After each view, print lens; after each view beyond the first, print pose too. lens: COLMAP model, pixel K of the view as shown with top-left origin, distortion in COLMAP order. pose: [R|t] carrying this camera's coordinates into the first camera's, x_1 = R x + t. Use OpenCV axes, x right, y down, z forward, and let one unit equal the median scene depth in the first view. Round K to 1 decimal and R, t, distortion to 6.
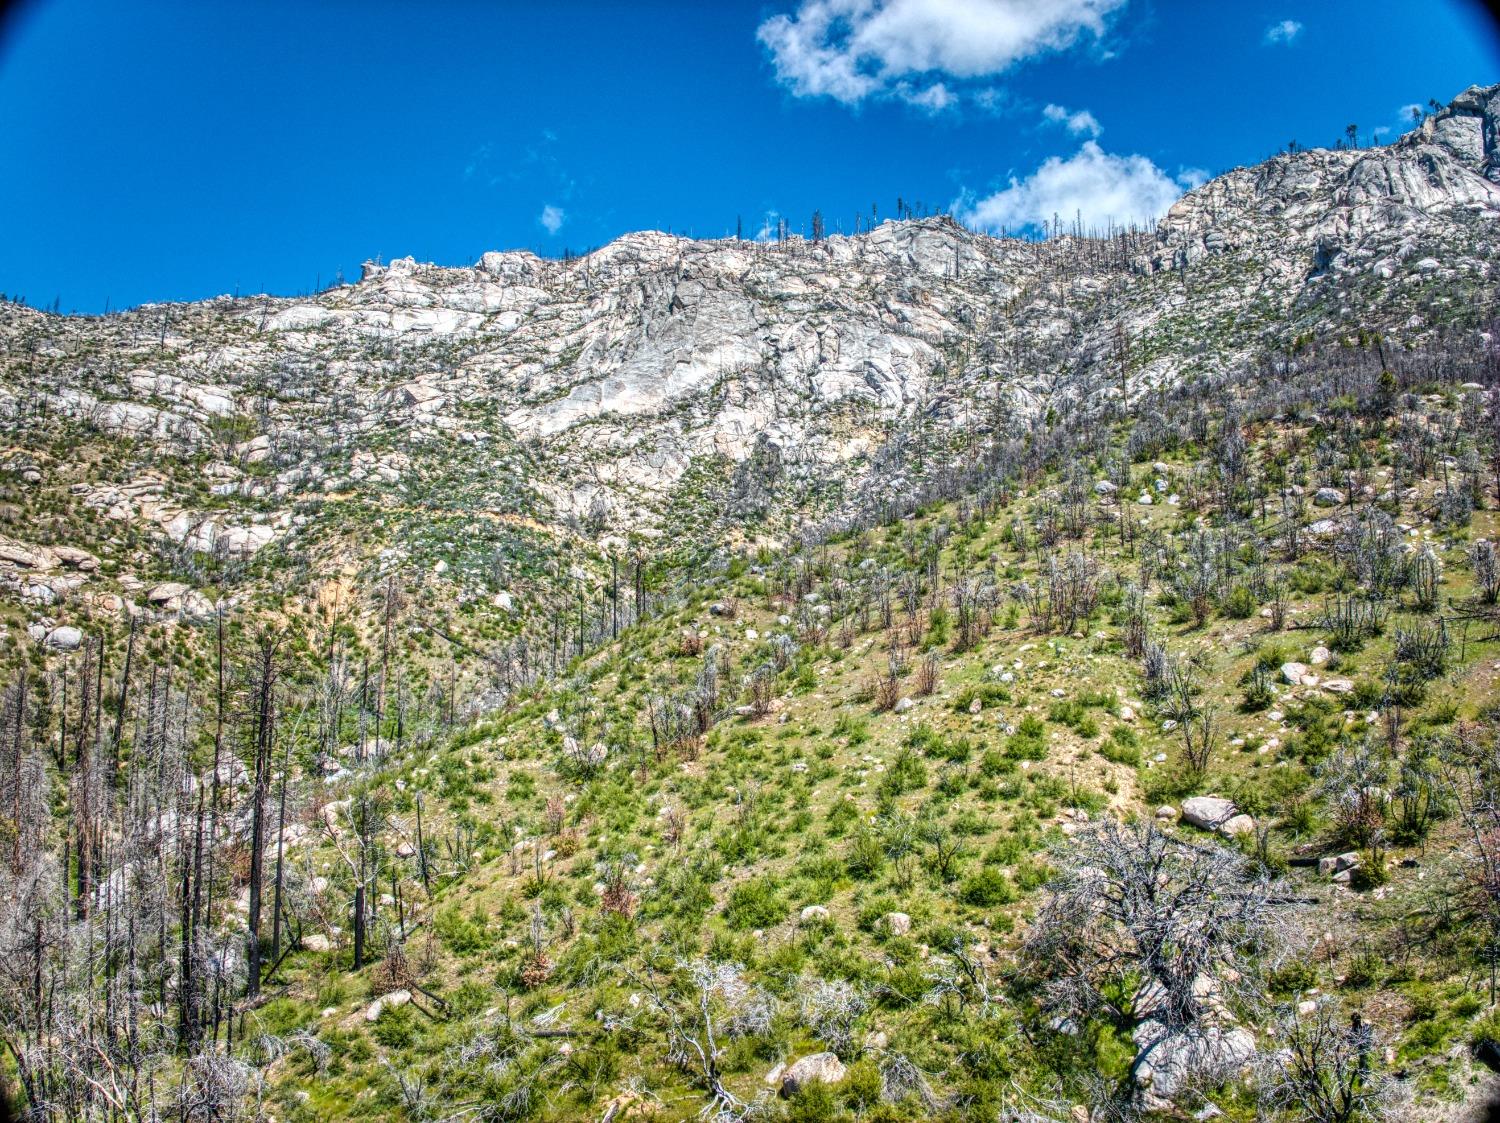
lens RADIAL K [[1055.4, 0, 749.2], [0, 1055.4, 560.4], [0, 0, 1]] dist [-0.106854, -0.010929]
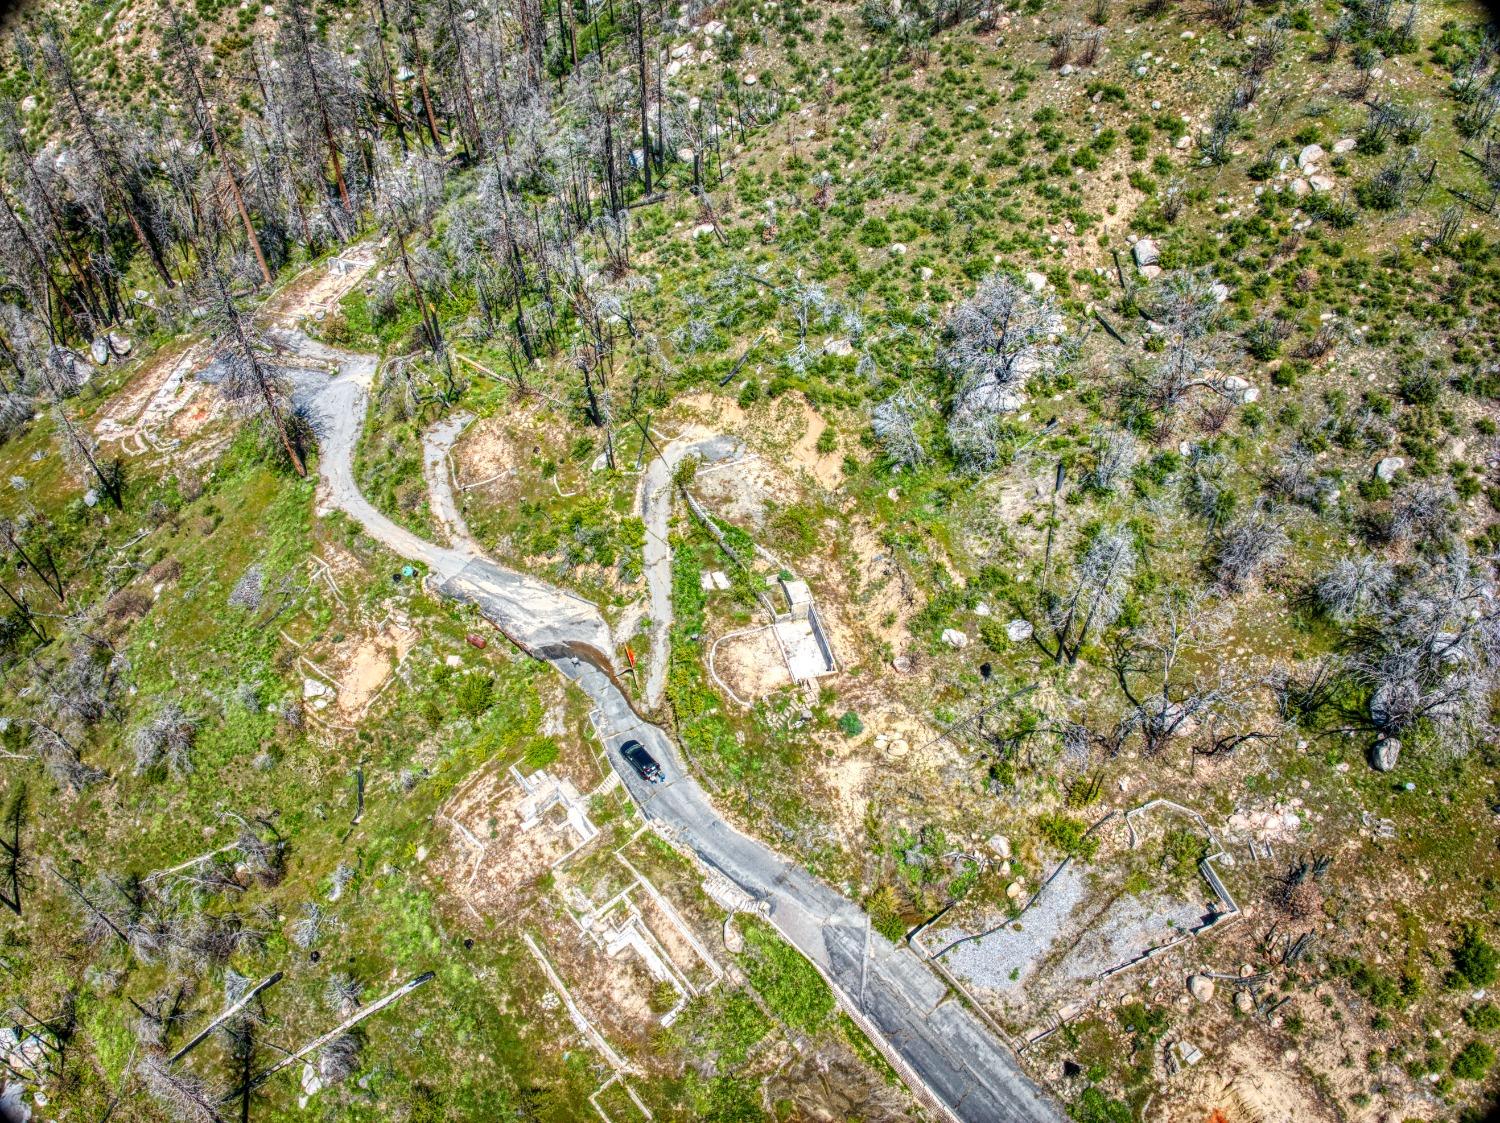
lens RADIAL K [[1054.4, 0, 749.4], [0, 1054.4, 560.2], [0, 0, 1]] dist [-0.105217, -0.012984]
pose [[0.895473, 0.335053, -0.293030, 0.058382], [0.056799, 0.566931, 0.821805, -0.093926], [0.441476, -0.752548, 0.488641, -0.047757]]
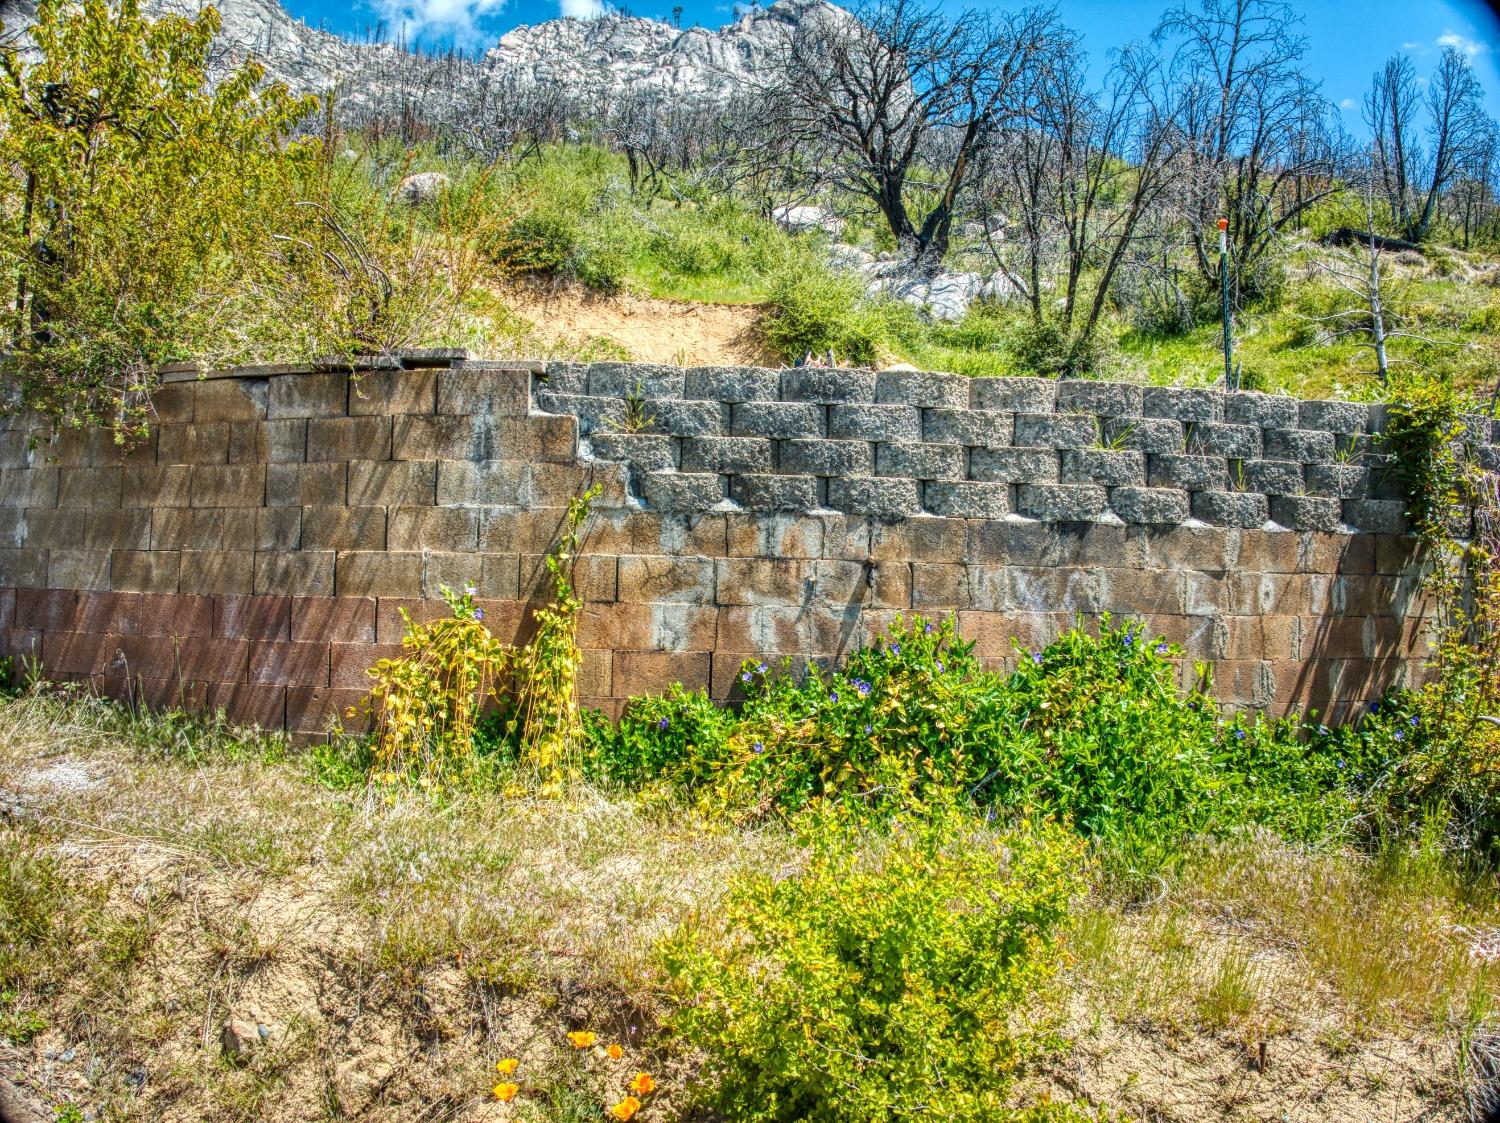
lens RADIAL K [[1055.4, 0, 749.2], [0, 1055.4, 560.4], [0, 0, 1]] dist [-0.106854, -0.010929]
pose [[0.779619, 0.014264, 0.626092, -0.011007], [-0.097641, 0.990283, 0.099024, 0.048252], [-0.618595, -0.138333, 0.773436, 0.037980]]
